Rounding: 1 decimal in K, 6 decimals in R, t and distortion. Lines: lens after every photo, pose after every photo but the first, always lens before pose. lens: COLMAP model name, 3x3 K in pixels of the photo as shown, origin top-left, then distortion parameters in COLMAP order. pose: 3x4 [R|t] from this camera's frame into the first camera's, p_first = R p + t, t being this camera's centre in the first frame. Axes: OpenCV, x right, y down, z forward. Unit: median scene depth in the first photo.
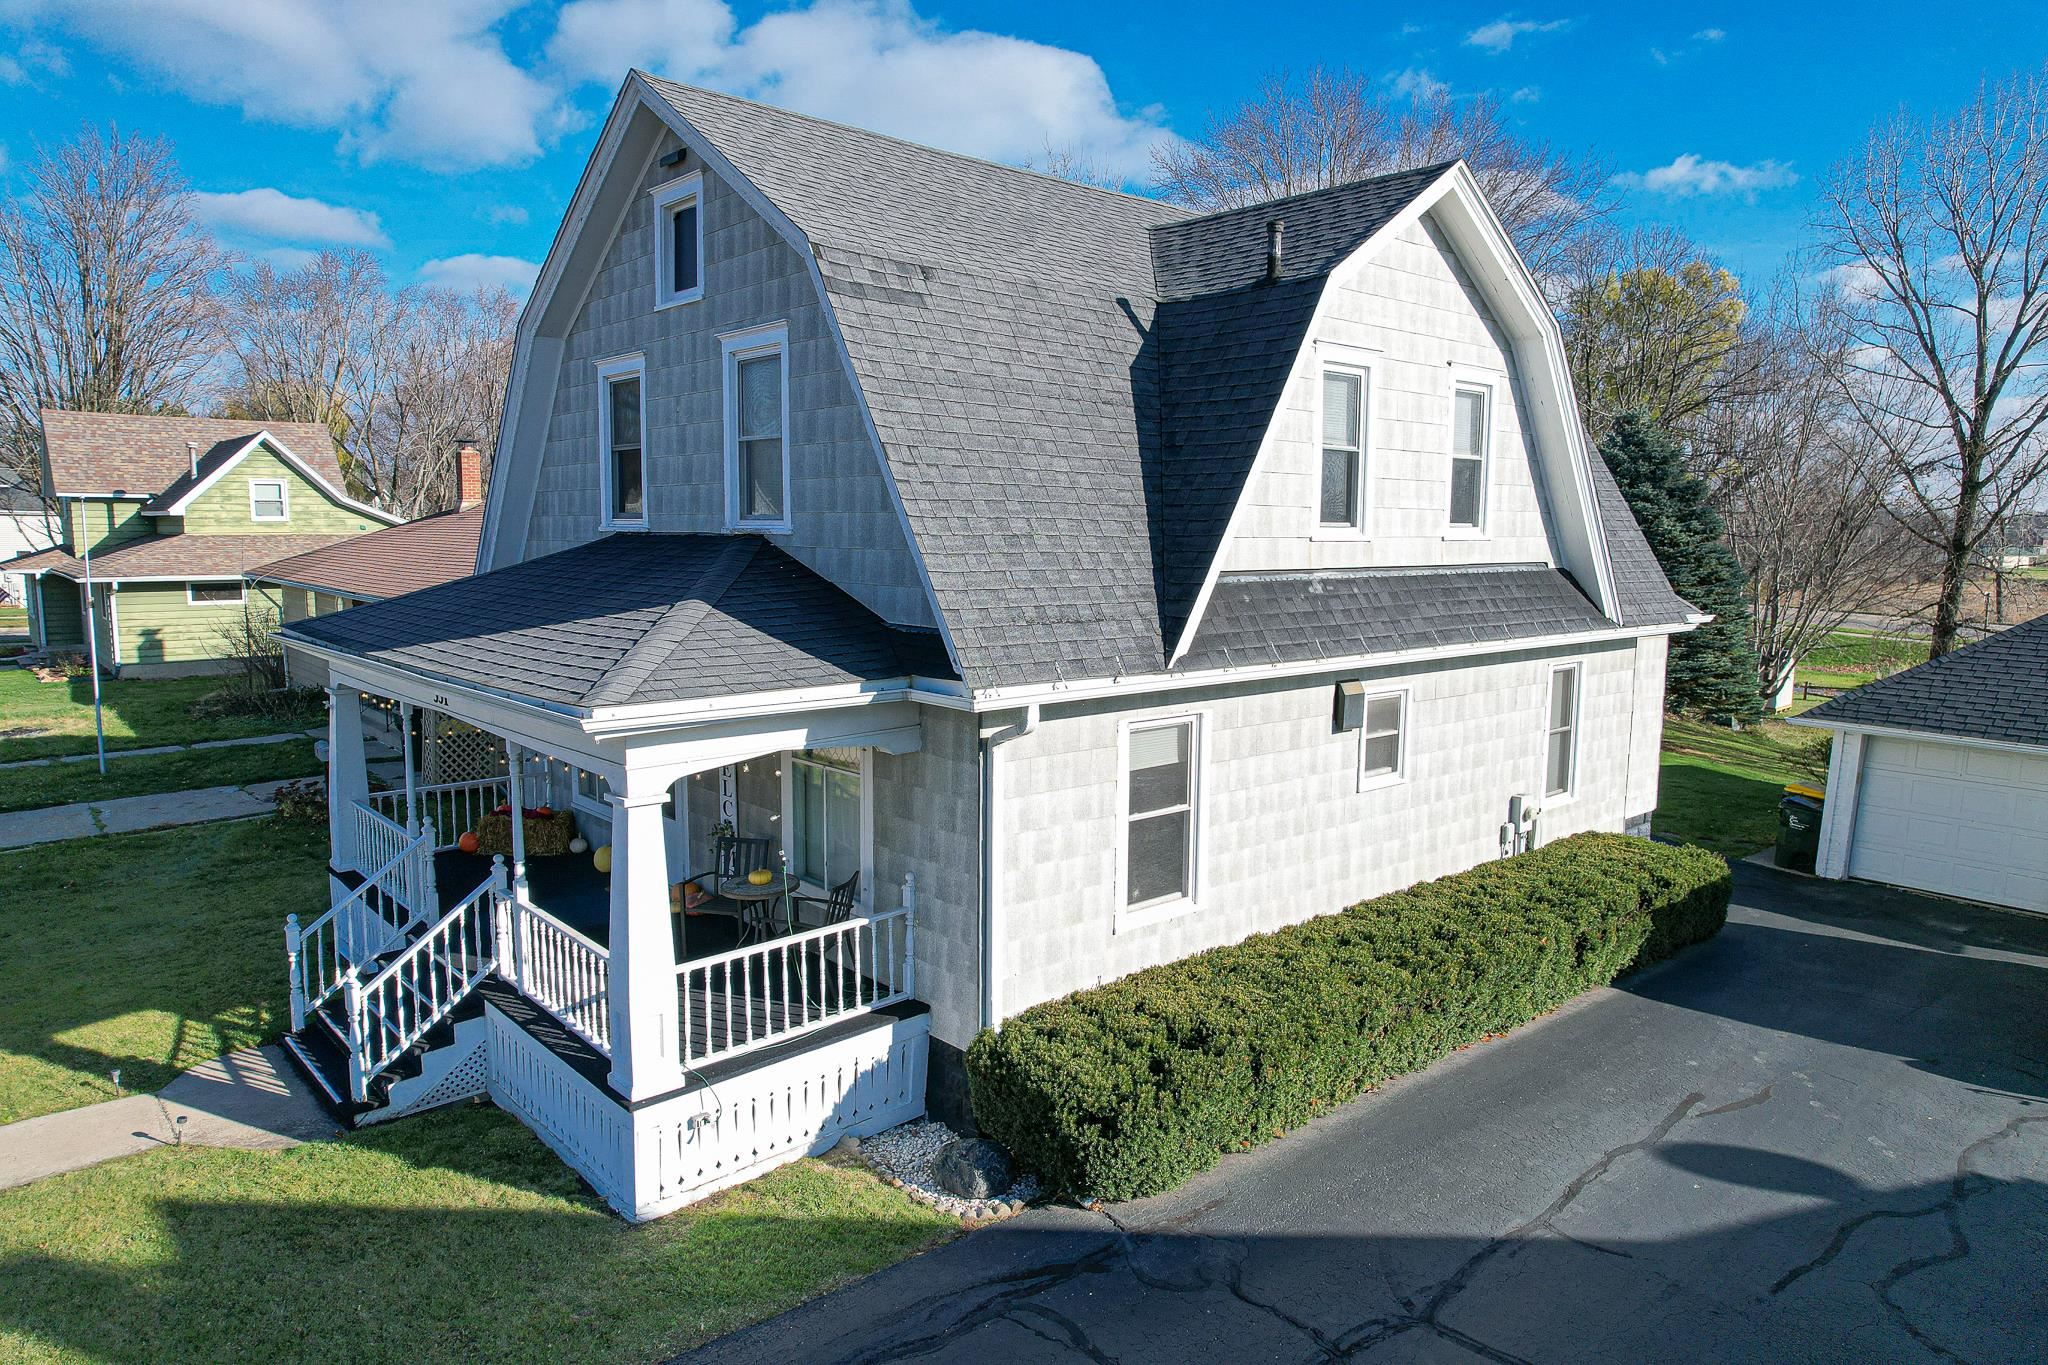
lens RADIAL K [[1324.5, 0, 1027.8], [0, 1324.5, 695.8], [0, 0, 1]] dist [-0.083080, 0.077197]
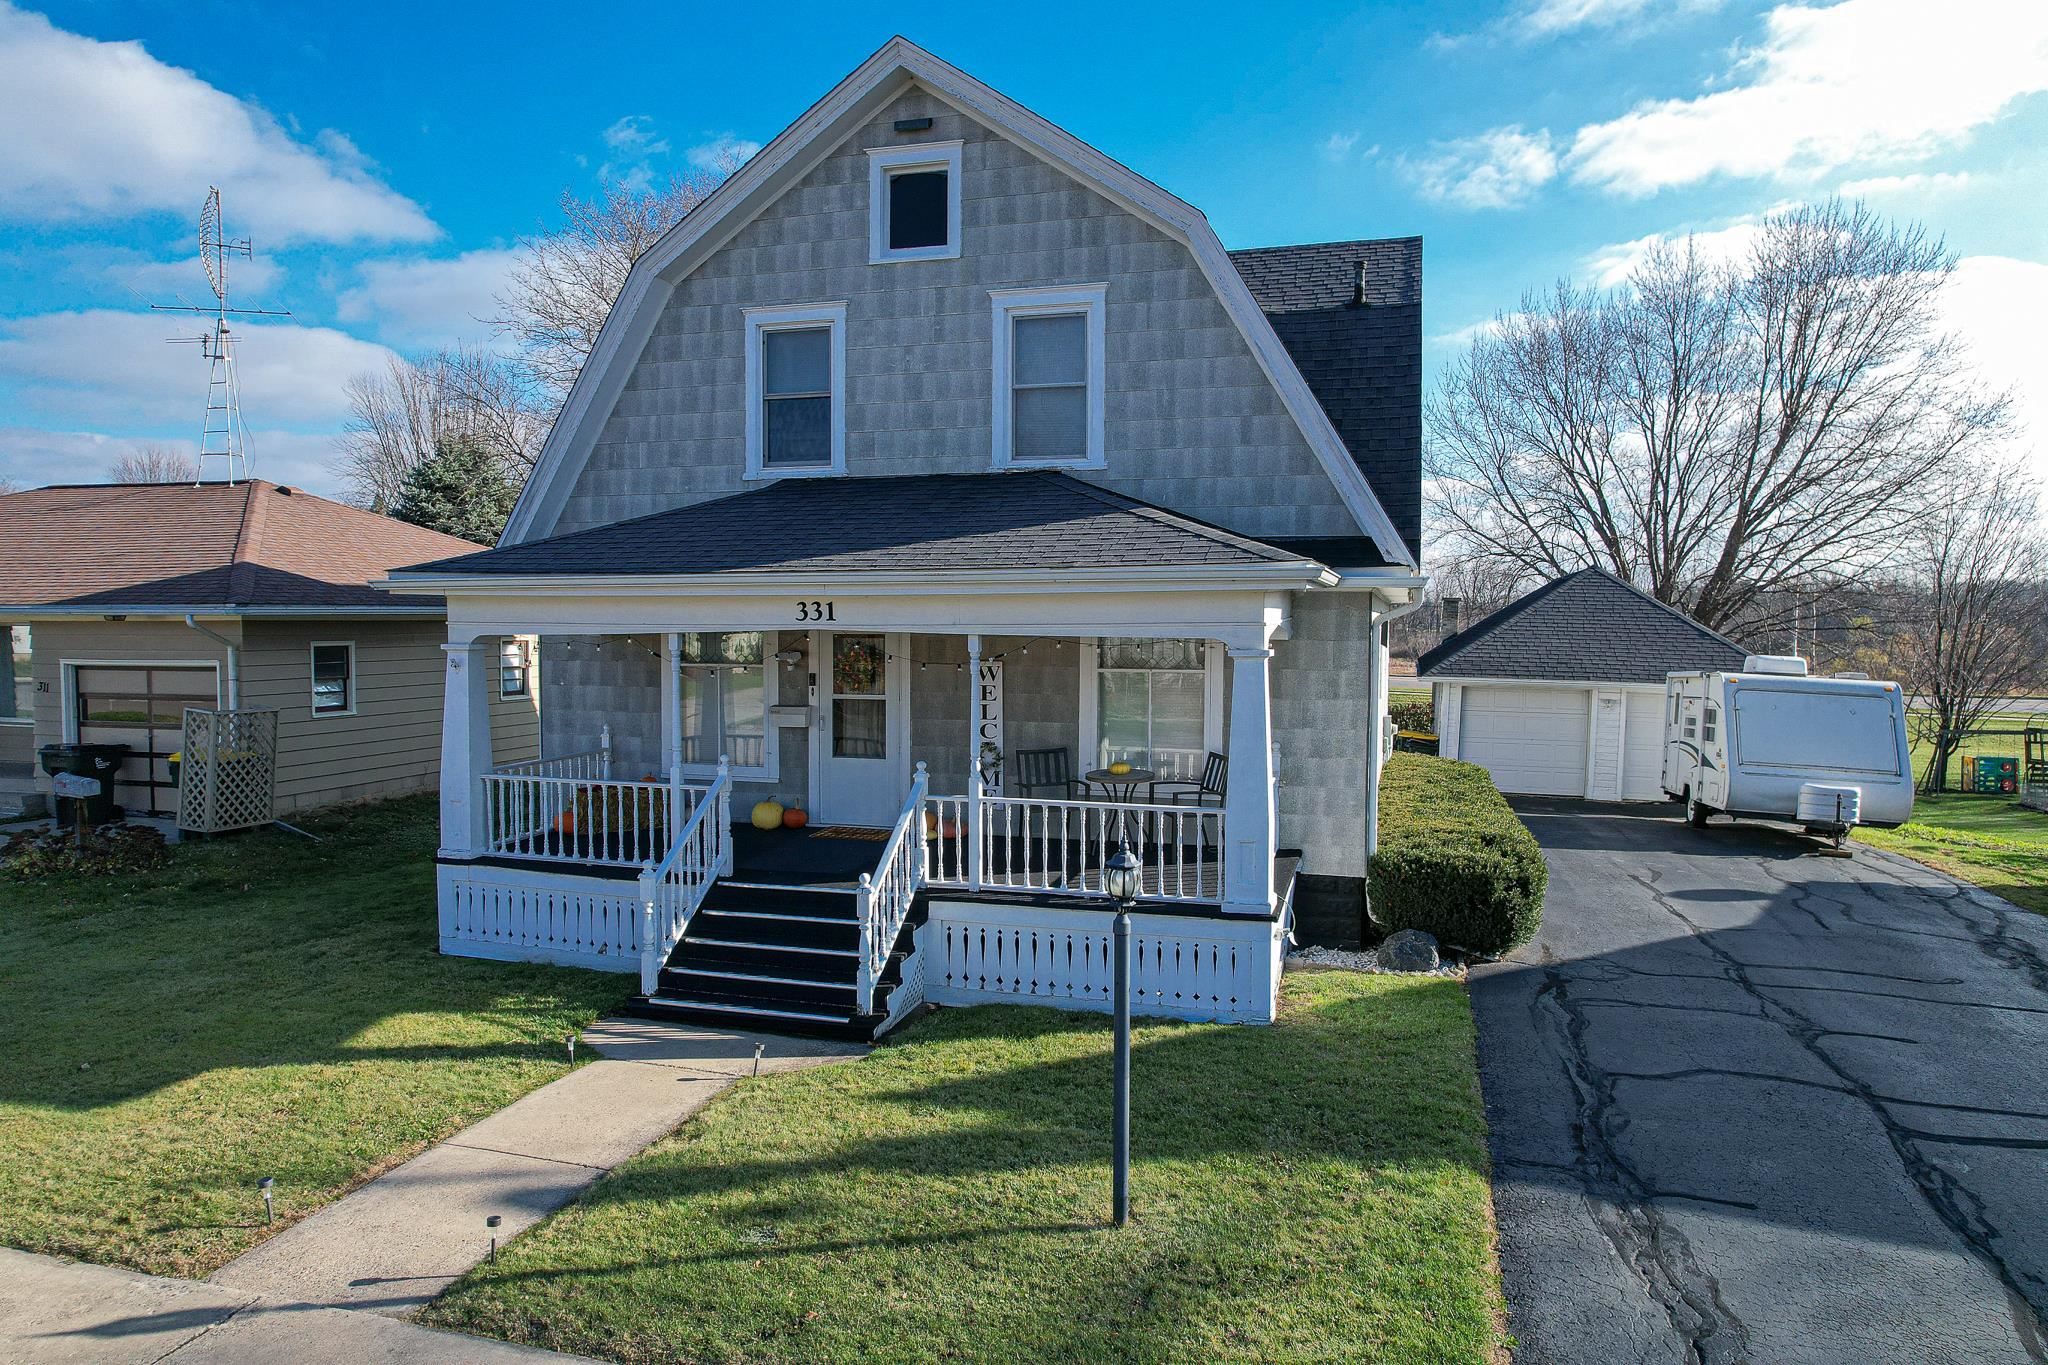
lens RADIAL K [[1324.5, 0, 1032.7], [0, 1324.5, 695.2], [0, 0, 1]] dist [-0.083080, 0.077197]
pose [[0.842975, -0.036321, 0.536725, -0.879497], [0.072736, 0.996252, -0.046820, 0.125009], [-0.533012, 0.078507, 0.842457, 0.091720]]
